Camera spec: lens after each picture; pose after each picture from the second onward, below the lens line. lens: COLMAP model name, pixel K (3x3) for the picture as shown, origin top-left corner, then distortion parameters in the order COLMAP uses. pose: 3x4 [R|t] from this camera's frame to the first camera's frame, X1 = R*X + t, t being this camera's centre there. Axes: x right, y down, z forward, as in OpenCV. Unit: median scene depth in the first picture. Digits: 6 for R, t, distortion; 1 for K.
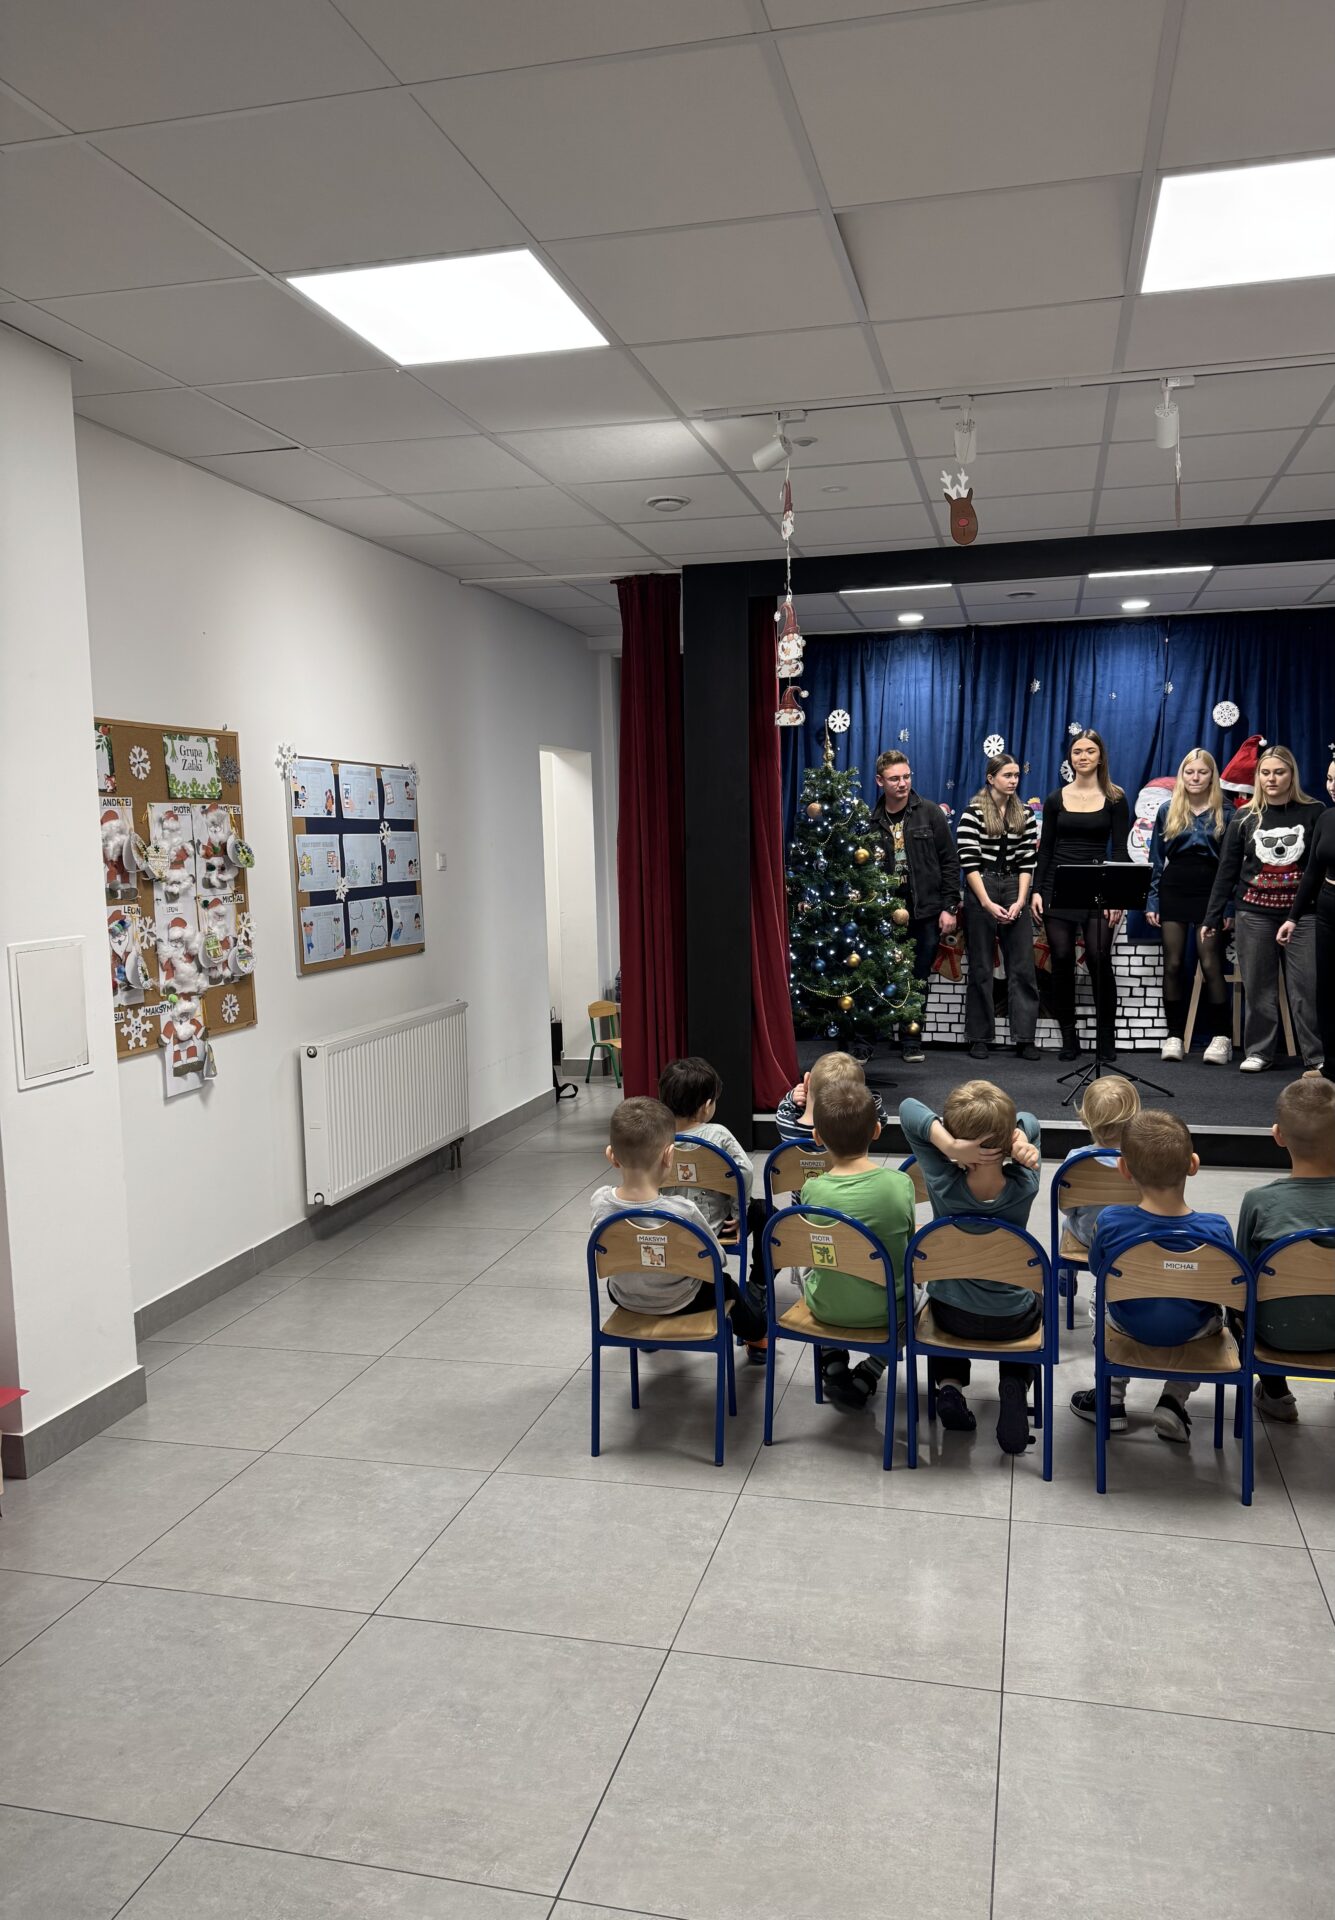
lens RADIAL K [[1382.3, 0, 696.1], [0, 1382.3, 982.5], [0, 0, 1]] dist [0.075110, -0.023380]
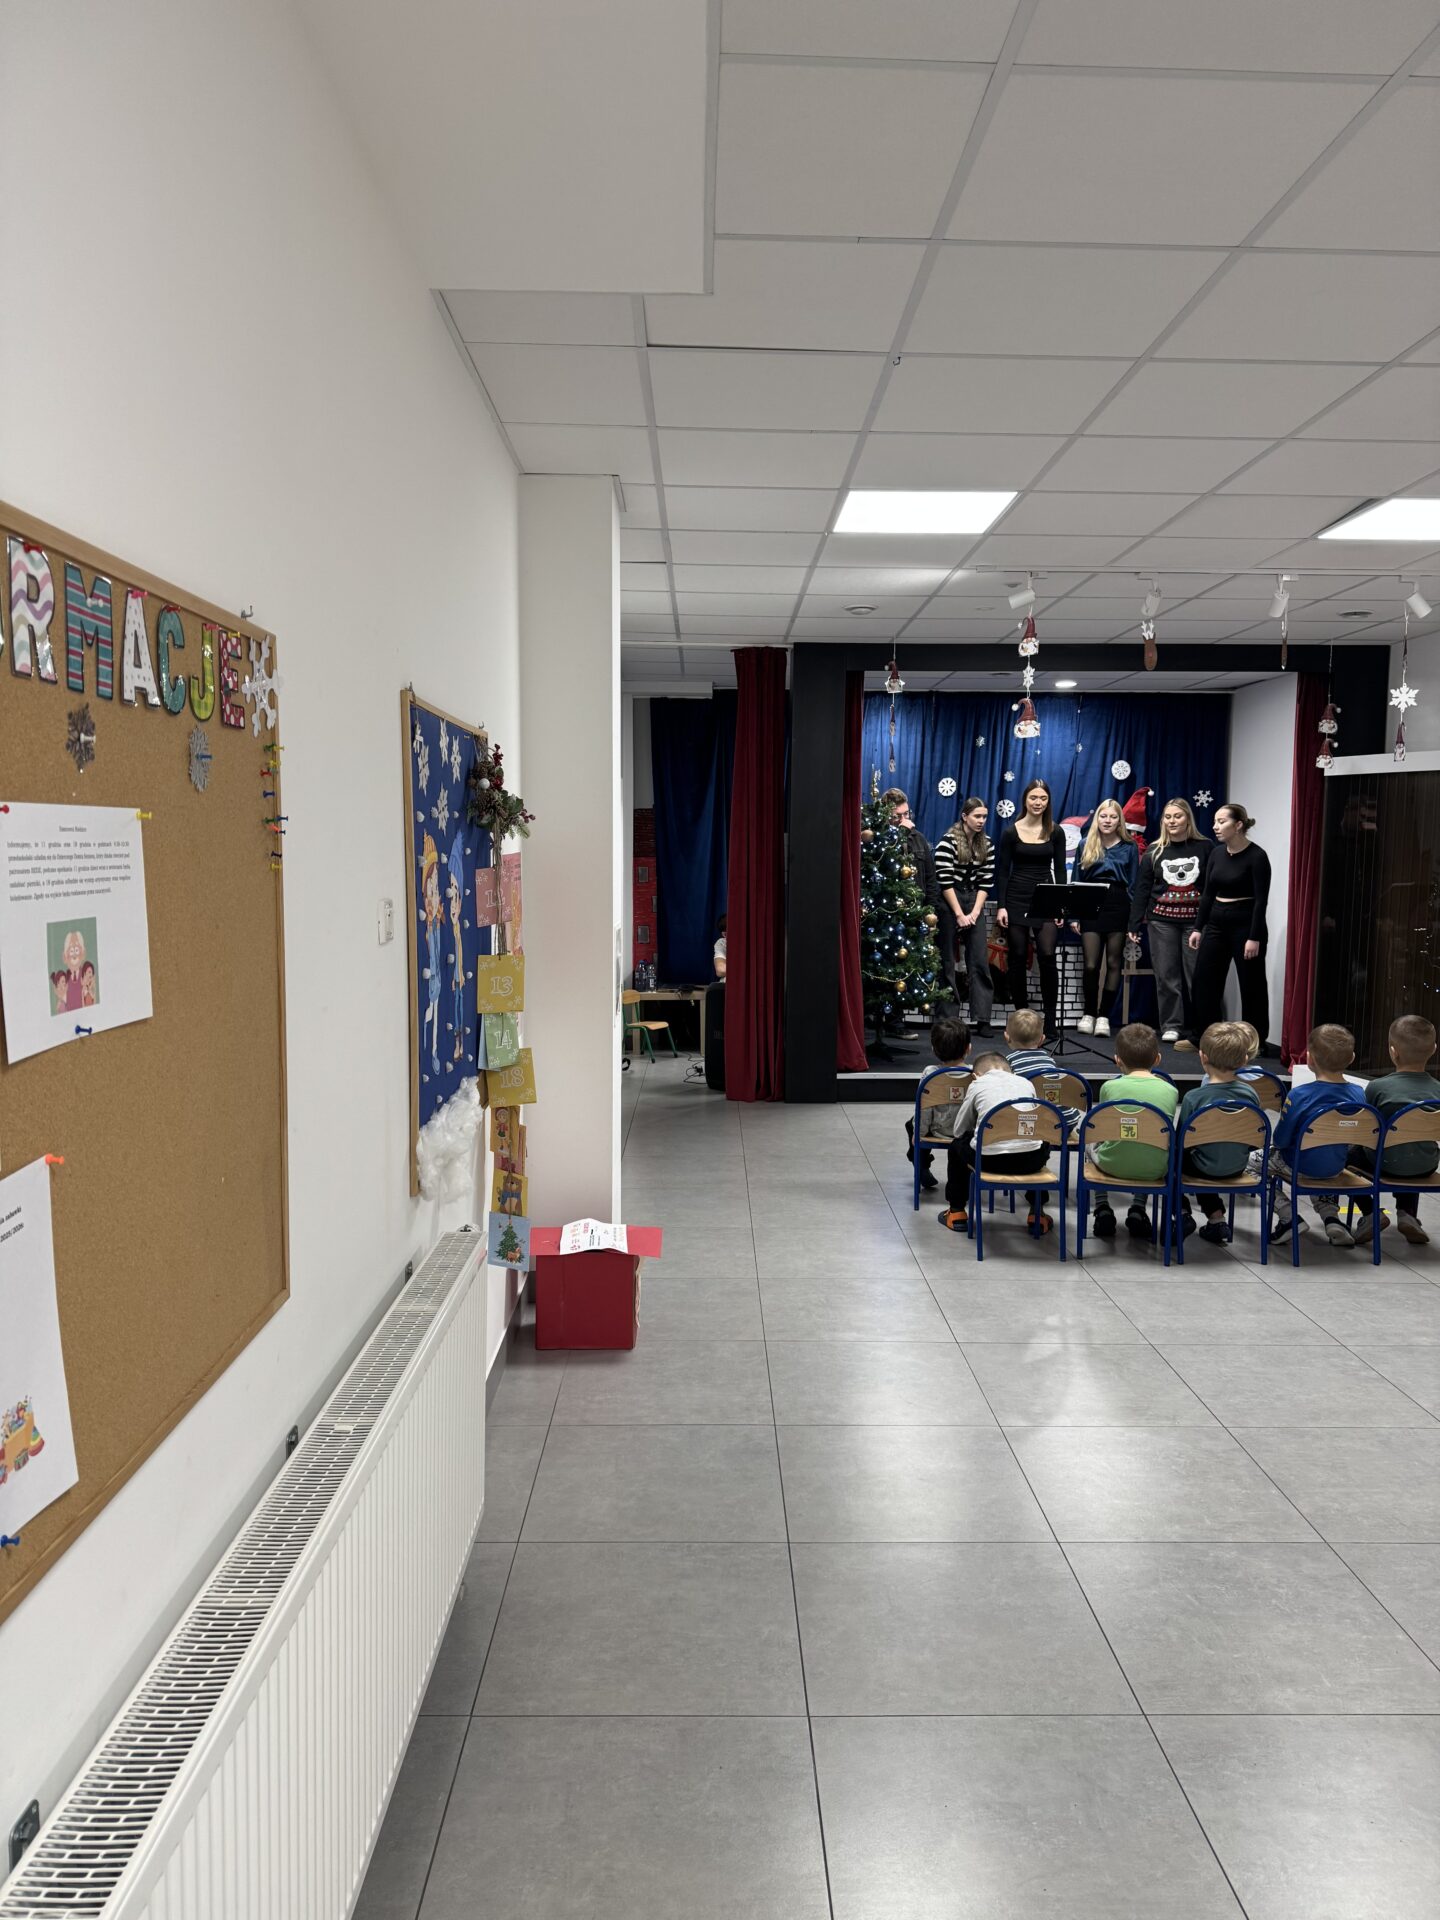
lens RADIAL K [[1376.8, 0, 706.4], [0, 1376.8, 982.2], [0, 0, 1]] dist [0.065702, -0.068036]
pose [[0.970167, 0.002972, 0.242420, -0.365159], [-0.000749, 0.999957, -0.009262, 0.022159], [-0.242437, 0.008804, 0.970127, -0.191042]]
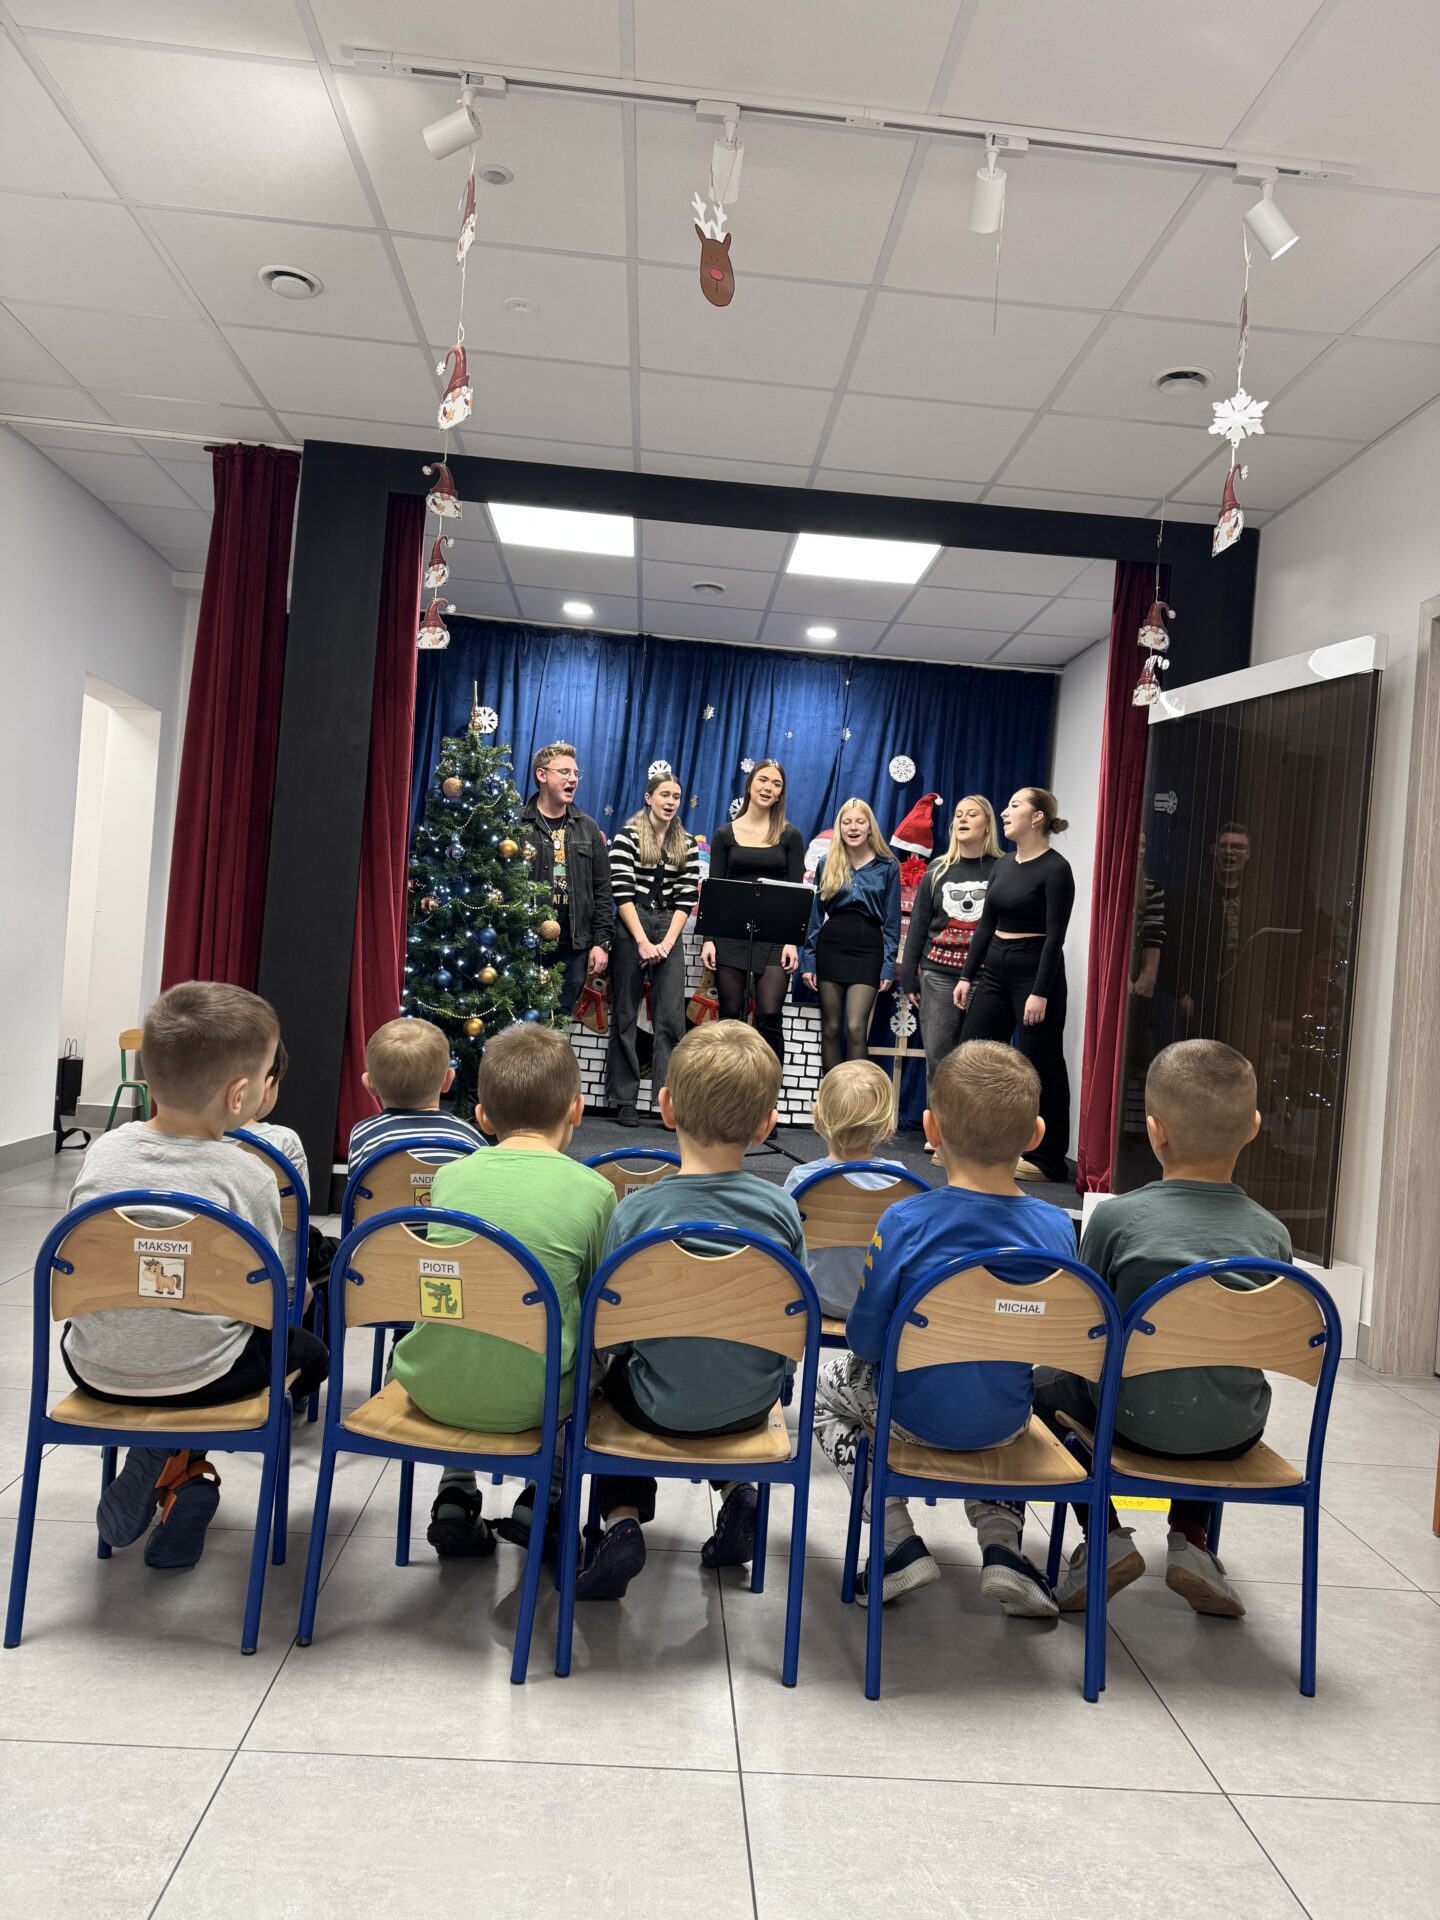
lens RADIAL K [[1376.8, 0, 706.1], [0, 1376.8, 975.8], [0, 0, 1]] dist [0.065702, -0.068036]
pose [[0.955333, 0.094019, 0.280179, 0.011824], [-0.066440, 0.992104, -0.106377, 0.059119], [-0.287968, 0.083011, 0.954035, 0.204693]]
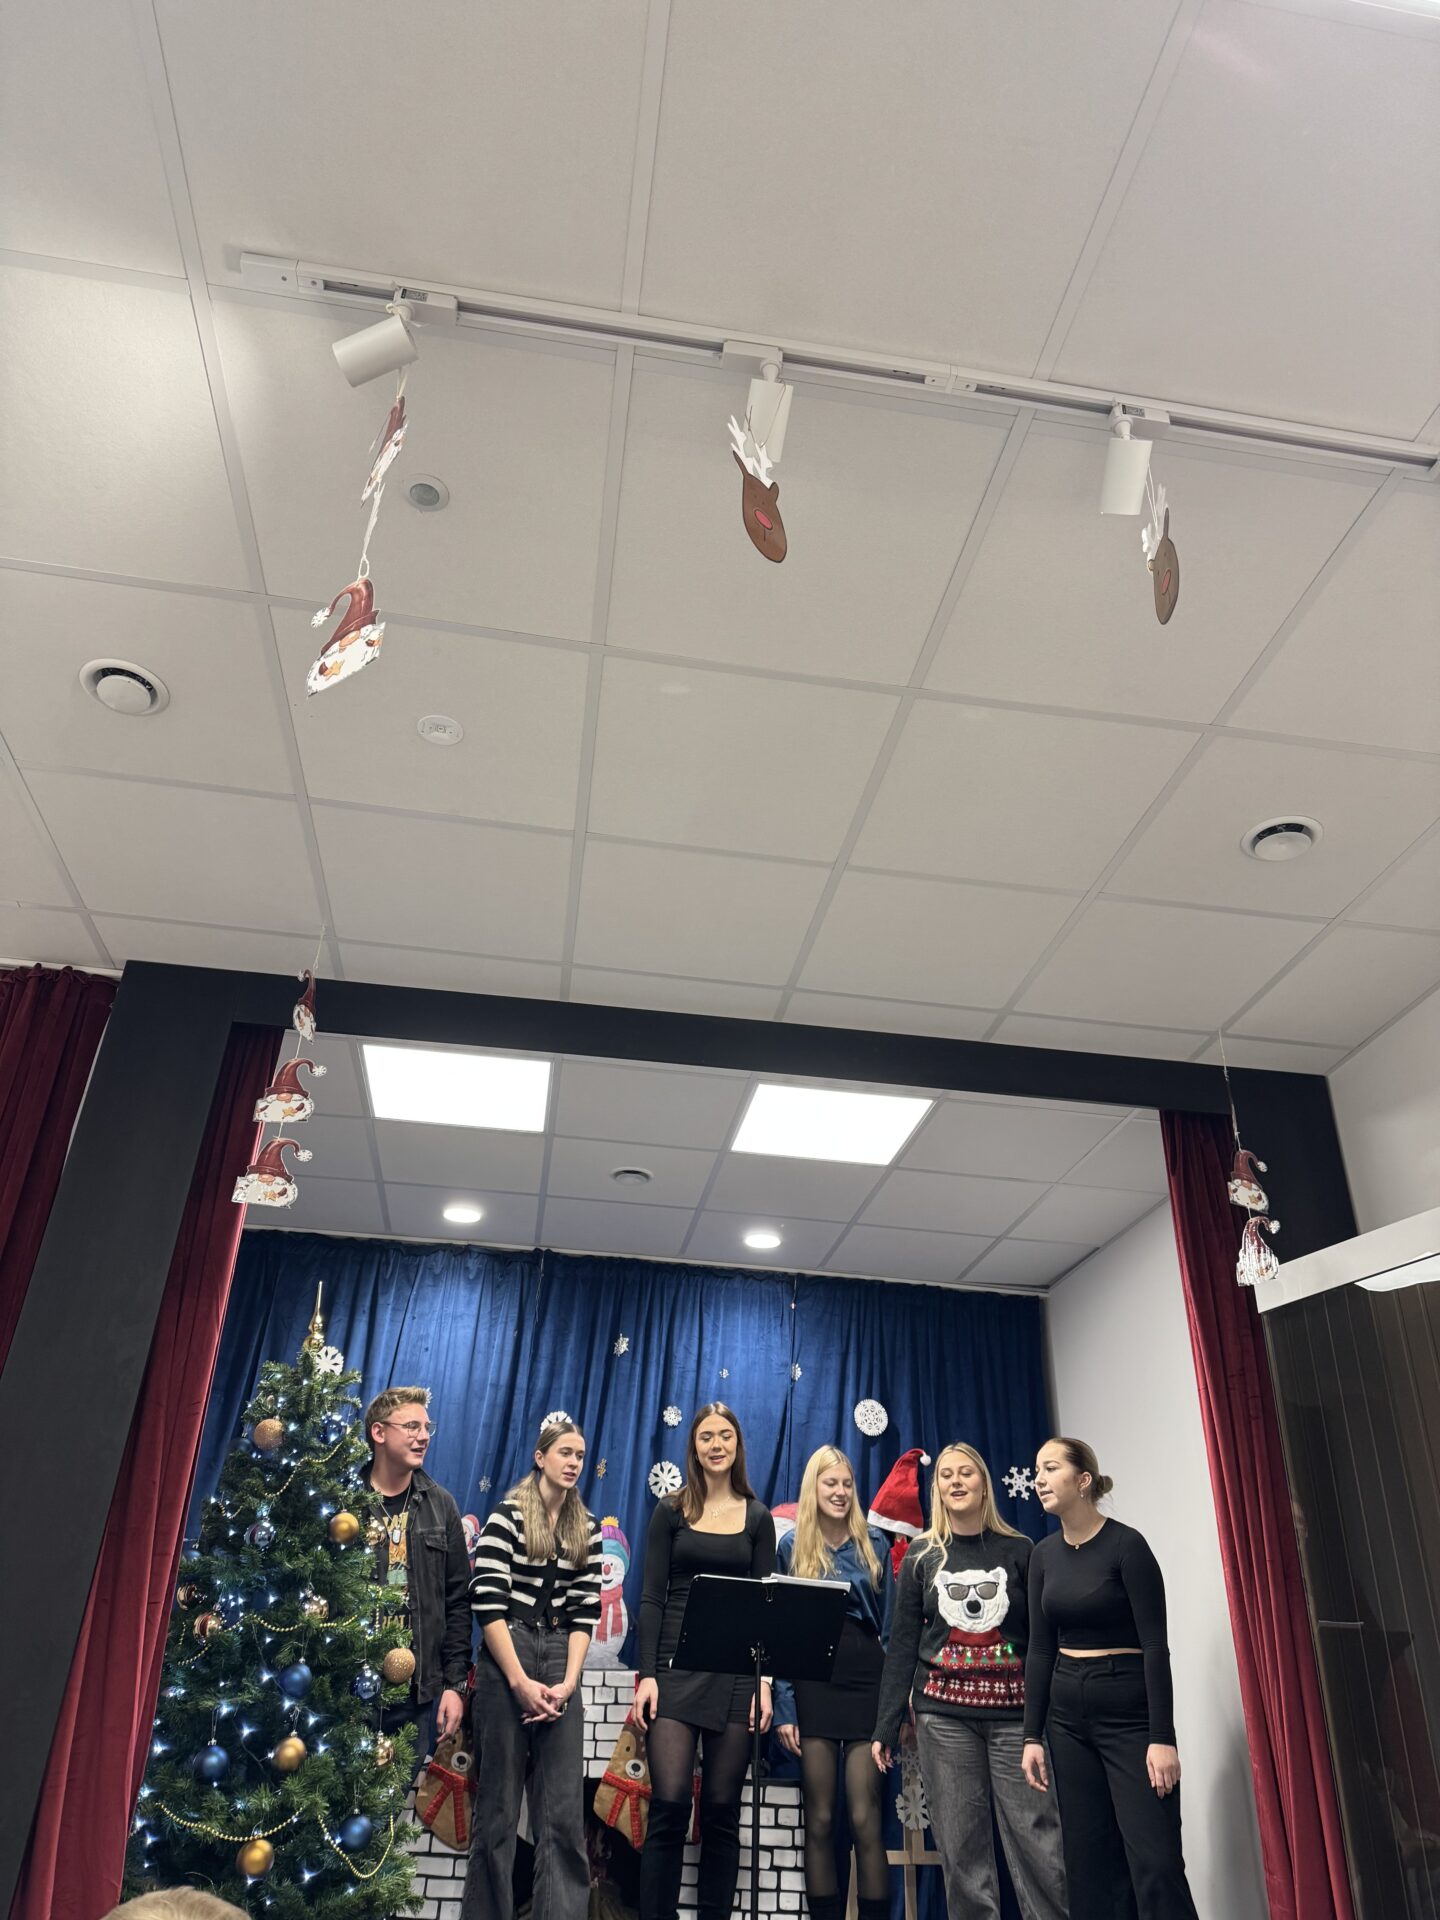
lens RADIAL K [[1376.8, 0, 720.1], [0, 1376.8, 954.1], [0, 0, 1]] dist [0.065702, -0.068036]
pose [[0.924328, 0.233663, 0.301693, 0.040507], [-0.014893, 0.812091, -0.583340, 0.038631], [-0.381308, 0.534705, 0.754119, 0.423399]]
